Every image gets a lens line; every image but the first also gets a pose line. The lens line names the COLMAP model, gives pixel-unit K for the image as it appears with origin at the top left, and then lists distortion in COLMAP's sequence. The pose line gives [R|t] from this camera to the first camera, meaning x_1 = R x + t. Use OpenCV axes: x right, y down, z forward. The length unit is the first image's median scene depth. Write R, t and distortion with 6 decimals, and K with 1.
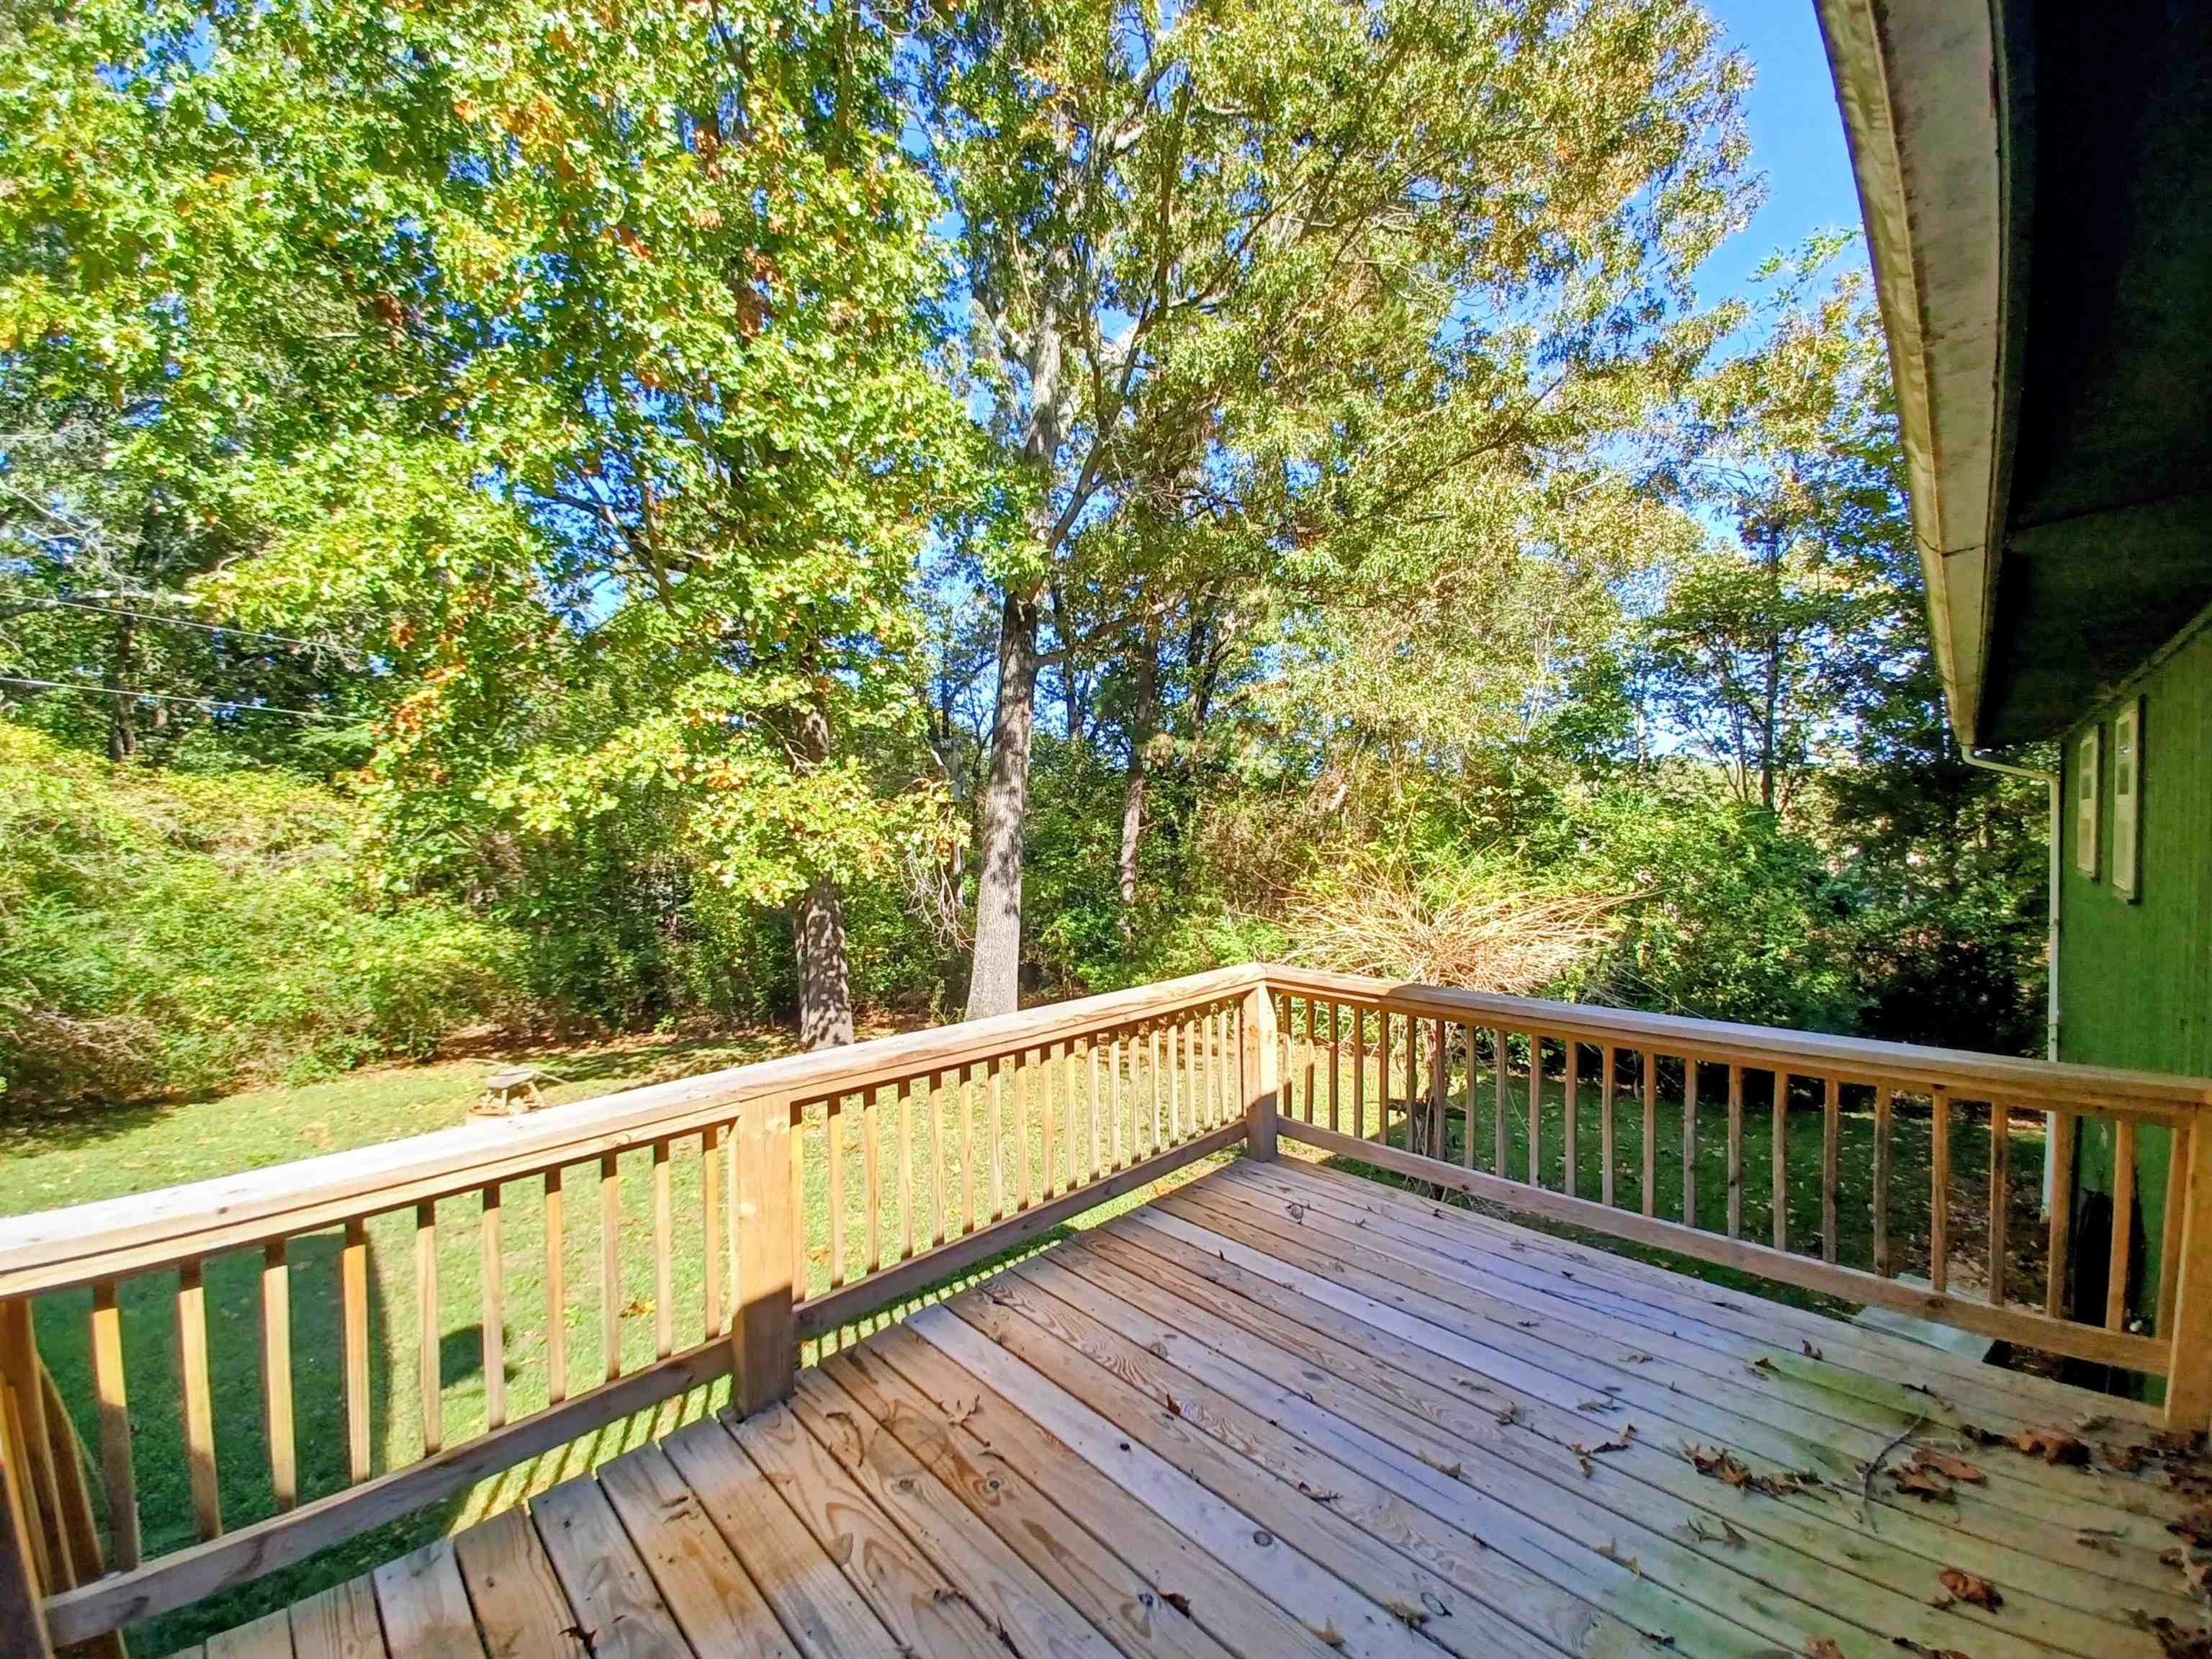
lens RADIAL K [[882.8, 0, 1106.0], [0, 882.8, 829.5], [0, 0, 1]] dist [0.013873, -0.007723]
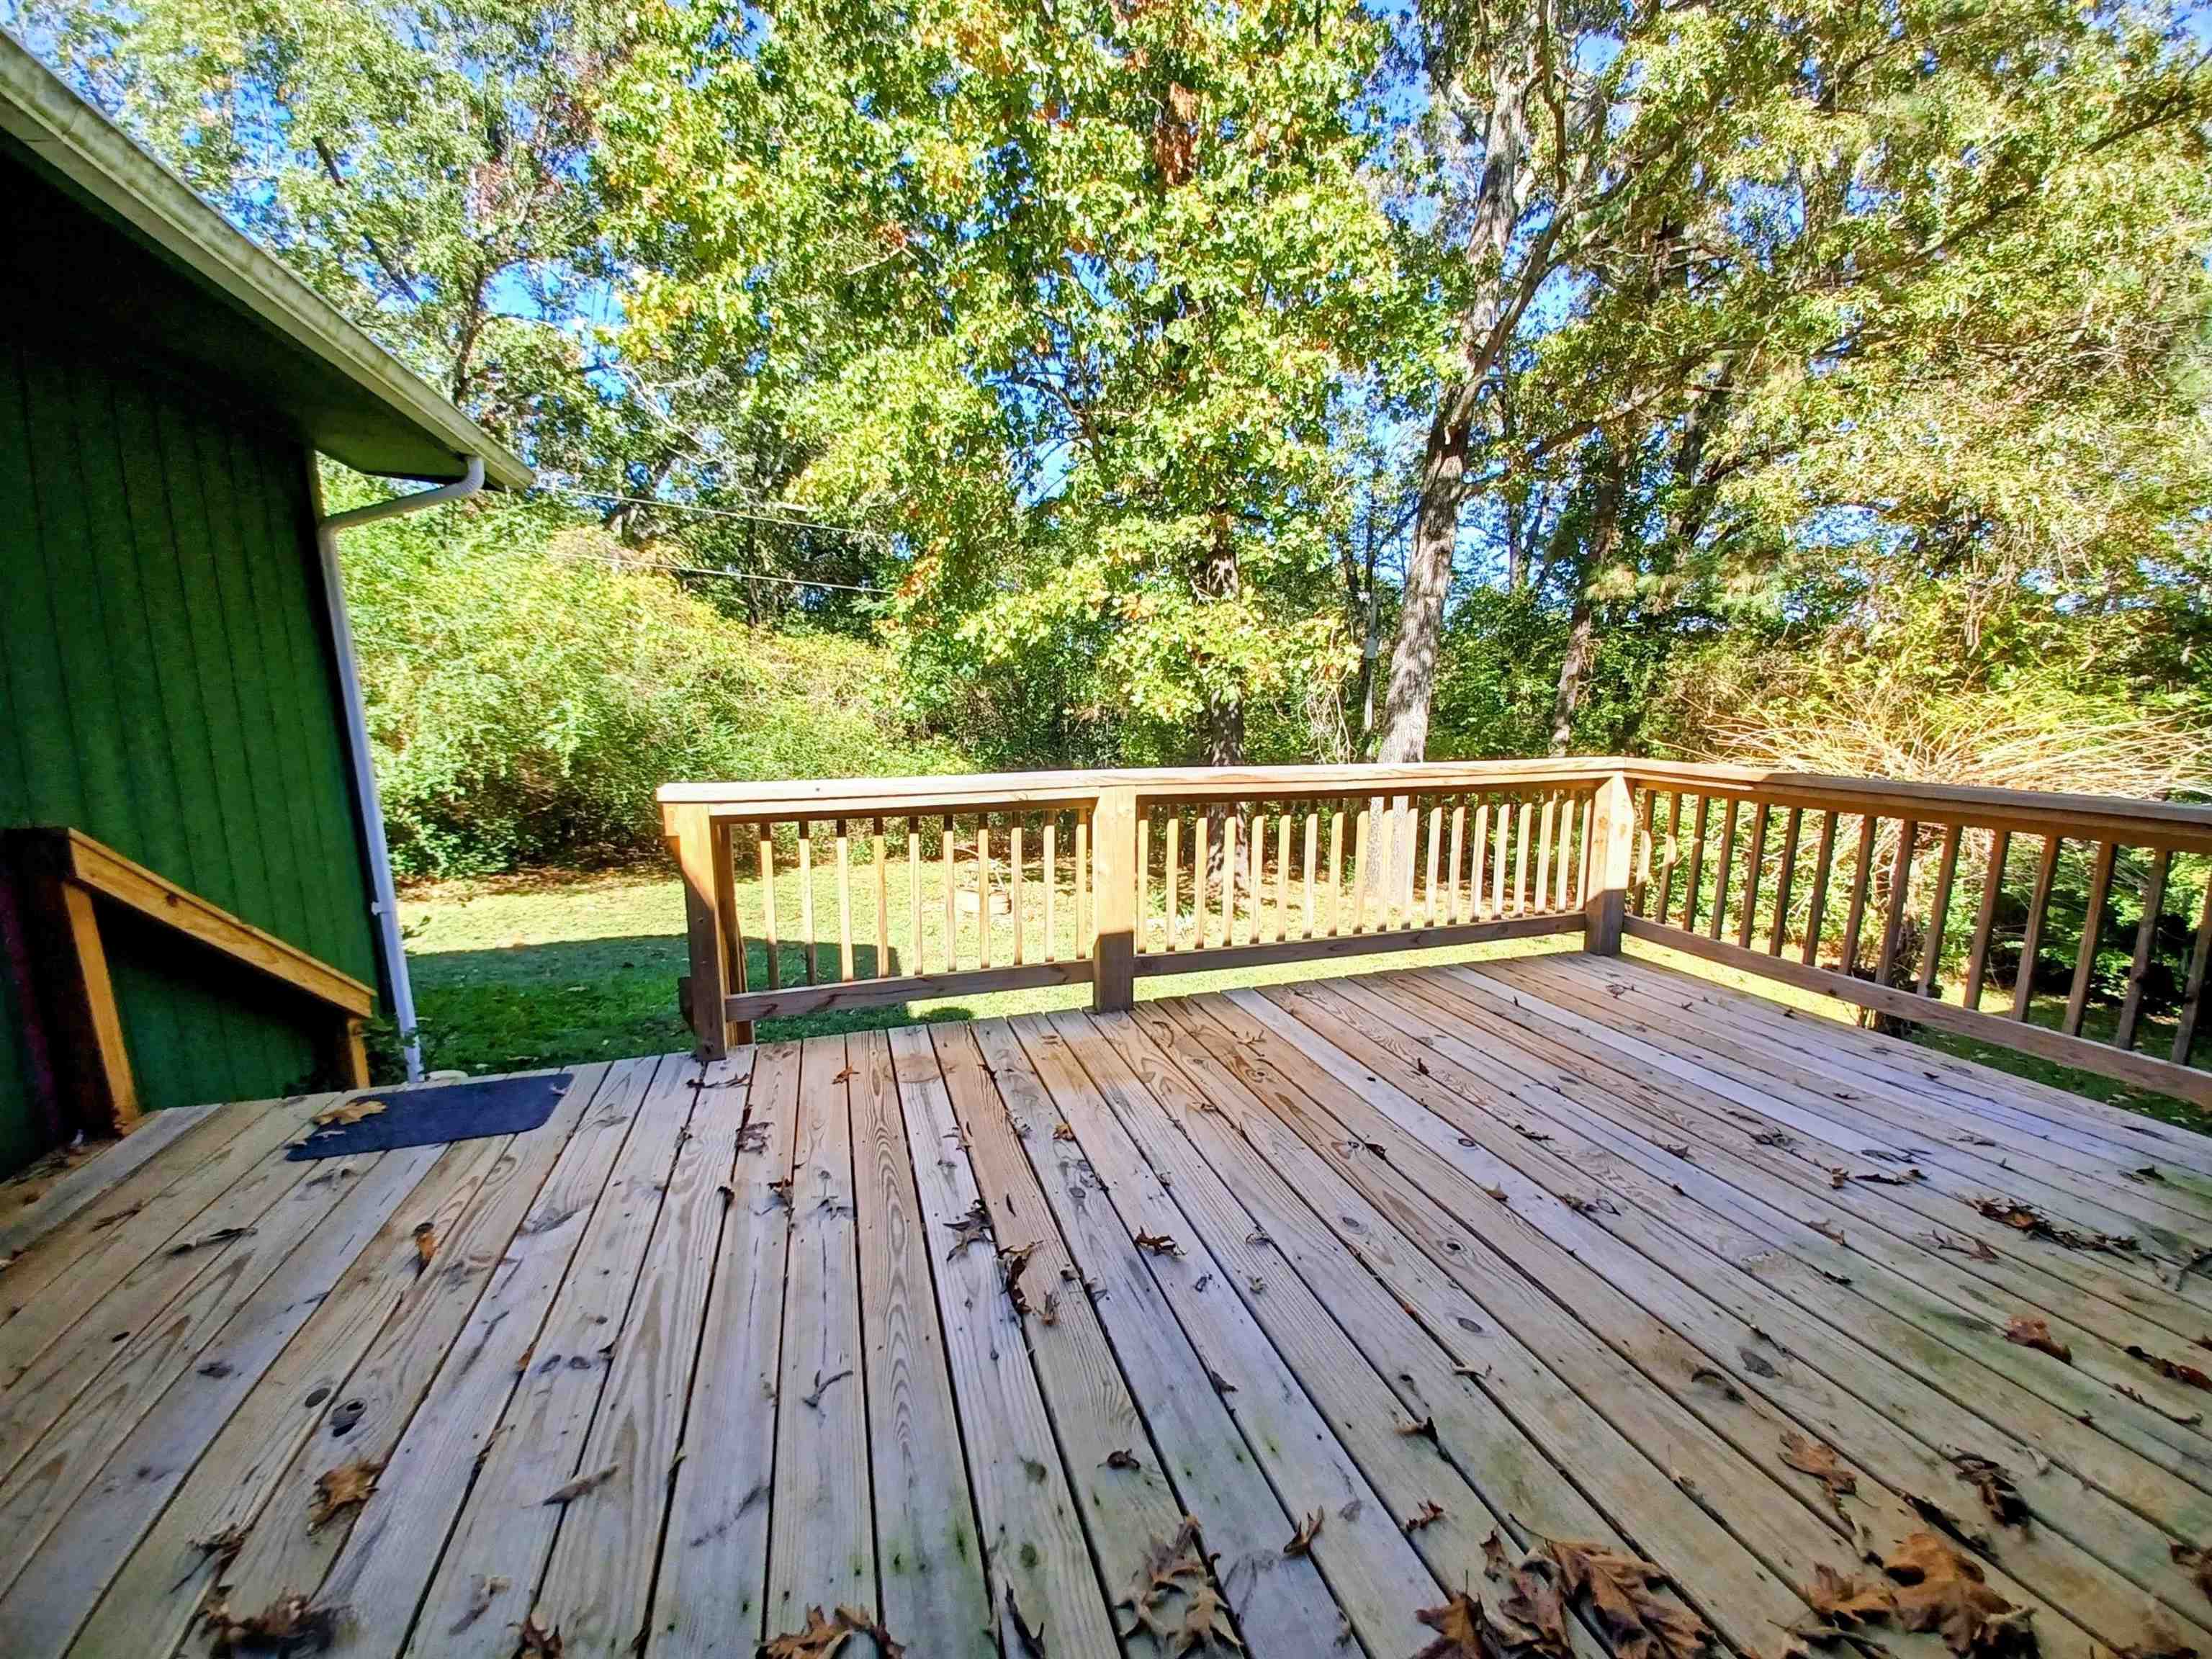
lens RADIAL K [[911.3, 0, 1106.0], [0, 911.3, 829.5], [0, 0, 1]] dist [-0.001443, -0.000075]
pose [[0.890400, 0.069233, -0.449884, 0.084727], [-0.009356, 0.990940, 0.133978, 0.067306], [0.455083, -0.115085, 0.882981, -0.085832]]
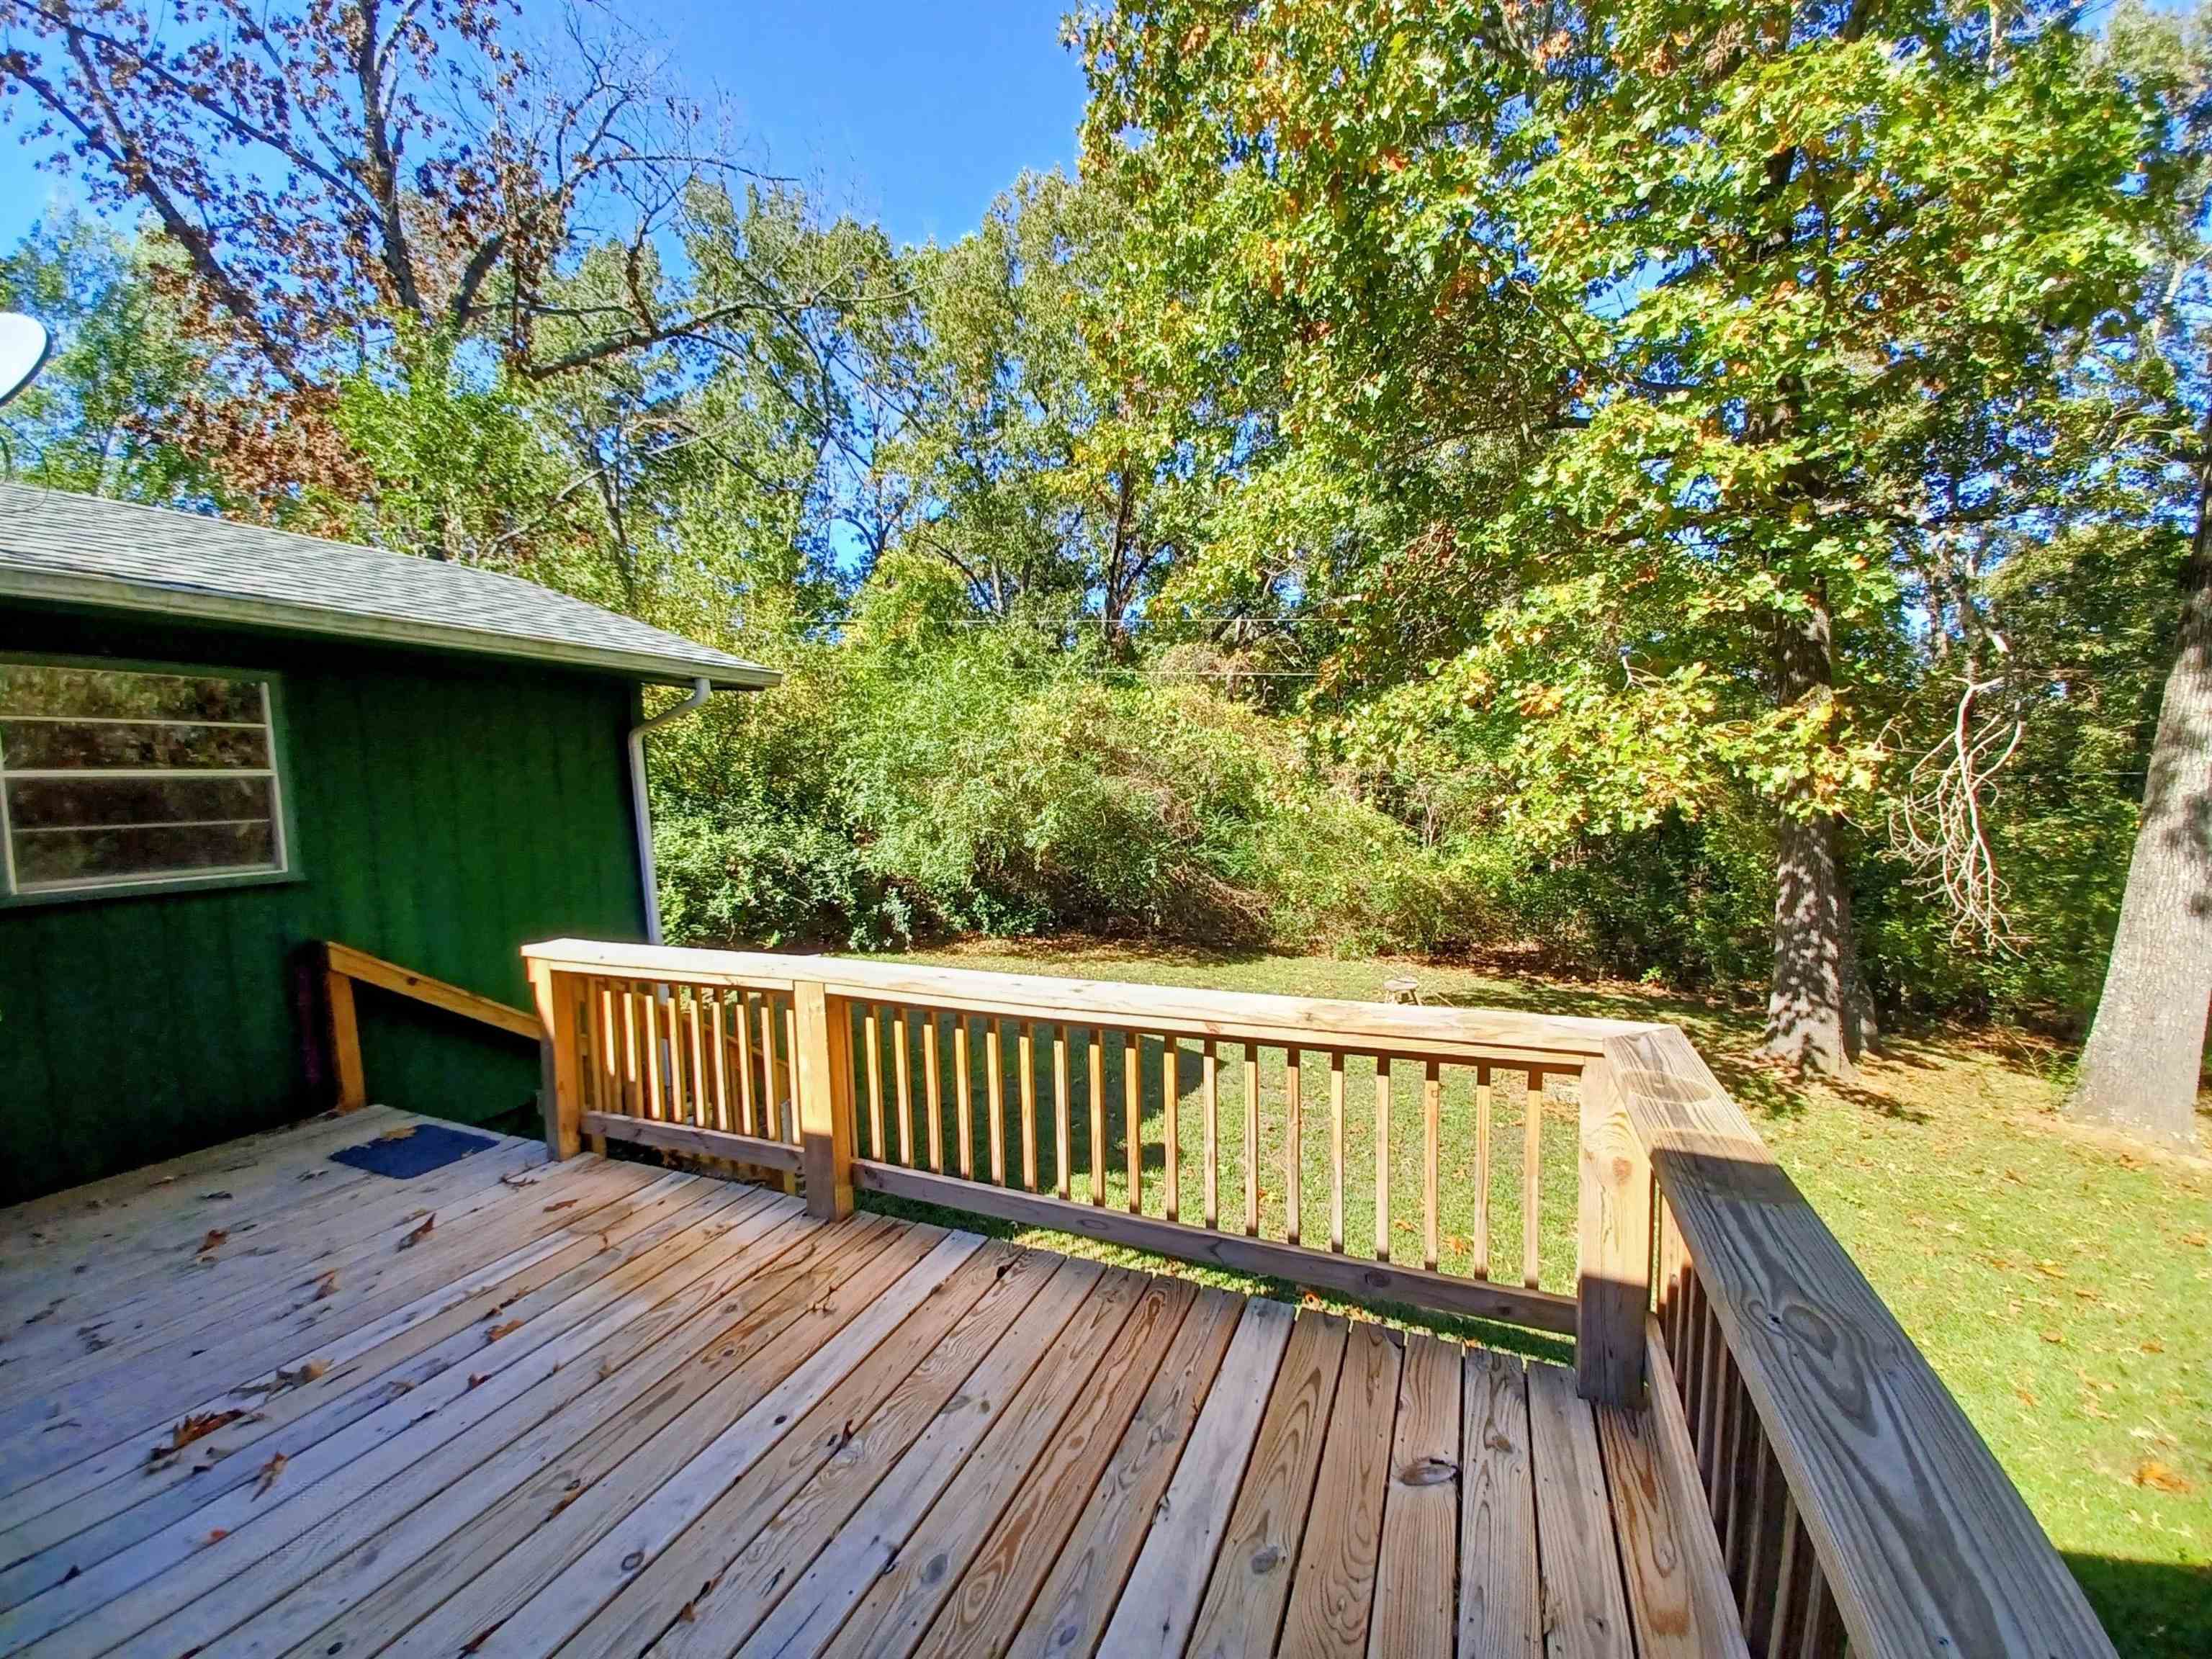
lens RADIAL K [[881.7, 0, 1119.8], [0, 881.7, 871.2], [0, 0, 1]] dist [-0.001131, -0.000144]
pose [[0.344111, 0.099640, -0.933627, 0.348880], [0.013618, 0.993719, 0.111072, 0.002752], [0.938830, -0.050935, 0.340592, 0.375591]]
